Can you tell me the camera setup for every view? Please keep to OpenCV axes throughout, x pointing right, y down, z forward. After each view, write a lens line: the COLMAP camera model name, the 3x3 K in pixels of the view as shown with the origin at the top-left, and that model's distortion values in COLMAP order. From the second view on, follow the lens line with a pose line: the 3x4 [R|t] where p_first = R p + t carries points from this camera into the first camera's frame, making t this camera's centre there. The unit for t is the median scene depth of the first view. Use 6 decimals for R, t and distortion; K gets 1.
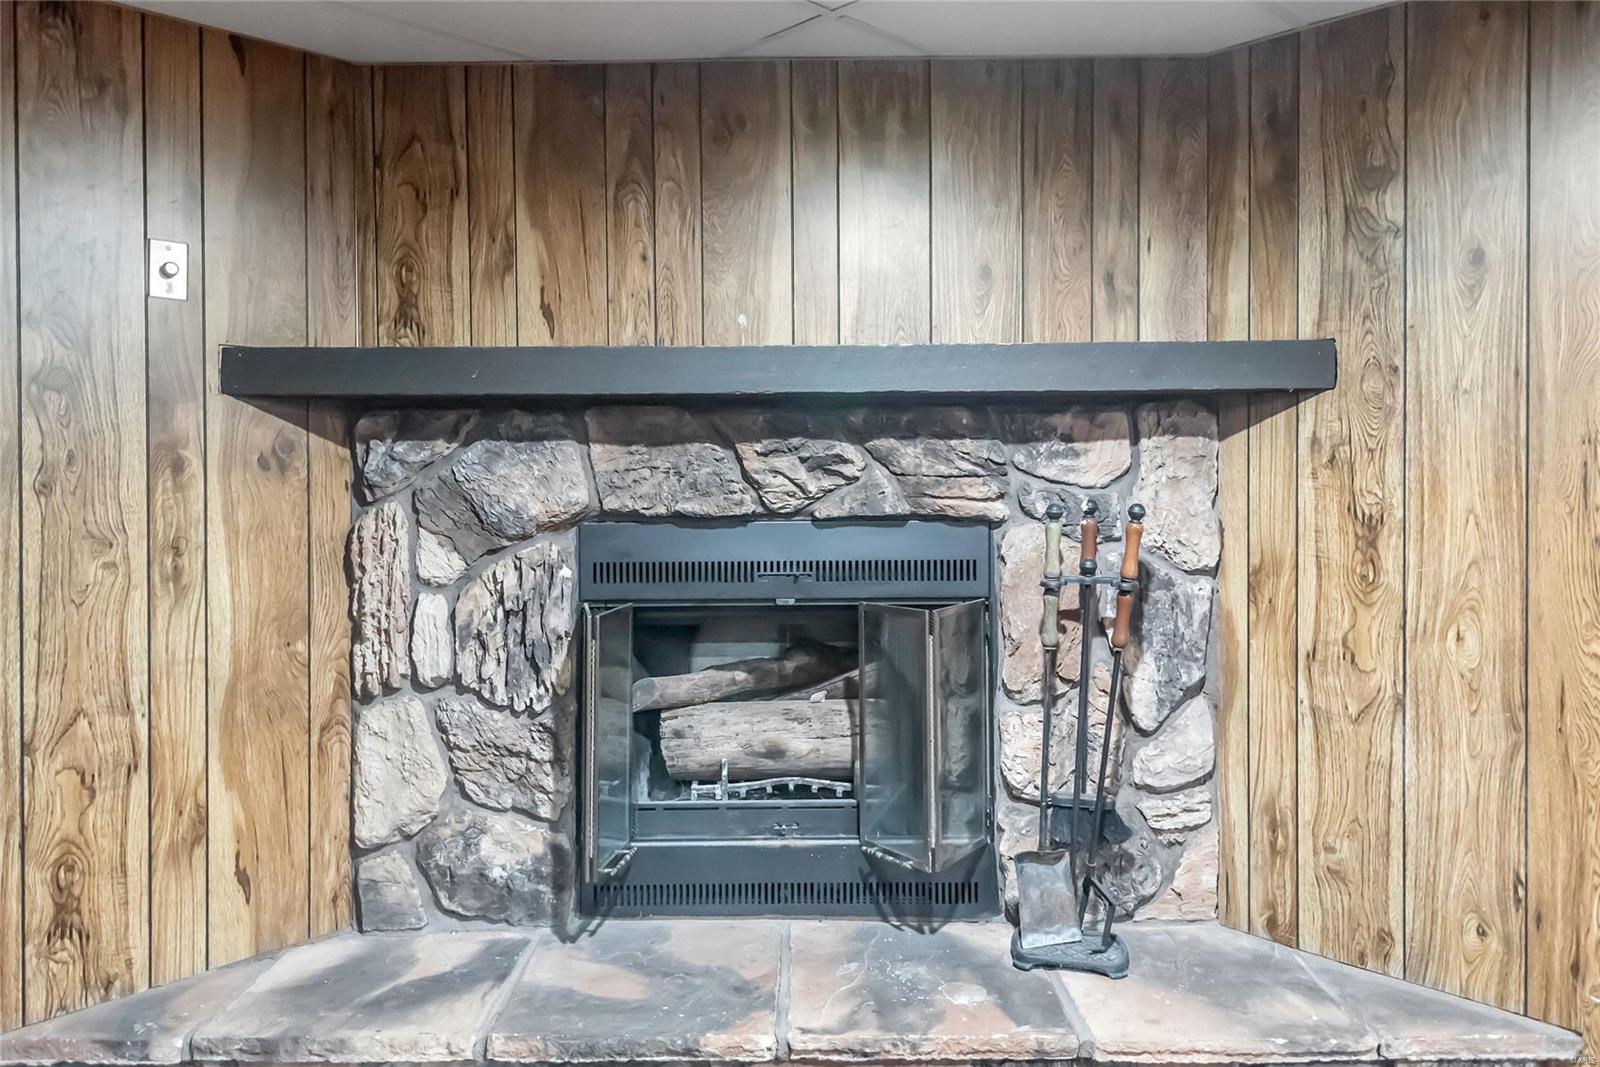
lens RADIAL K [[1097.2, 0, 806.5], [0, 1097.2, 472.5], [0, 0, 1]] dist [0.009594, -0.001777]
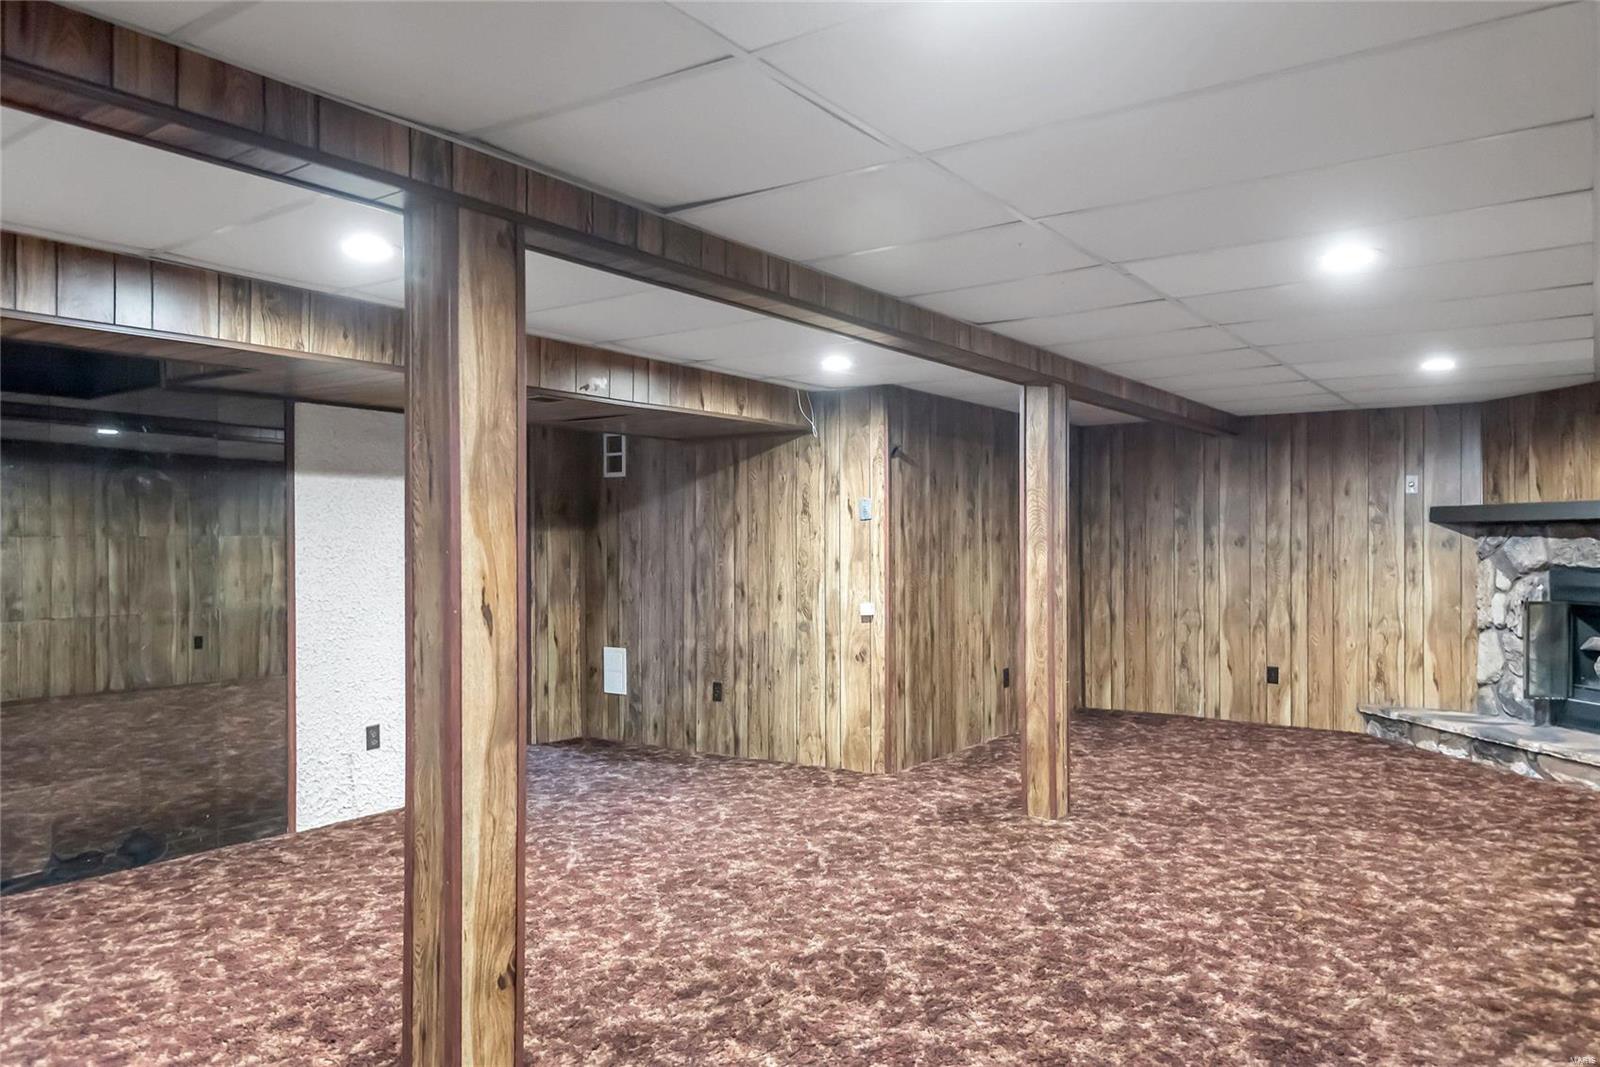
lens RADIAL K [[1097.2, 0, 800.2], [0, 1097.2, 537.3], [0, 0, 1]] dist [0.009594, -0.001777]
pose [[0.165984, -0.000077, -0.986128, 2.068688], [-0.015291, 0.999880, -0.002652, 0.005480], [0.986010, 0.015519, 0.165963, -1.164283]]
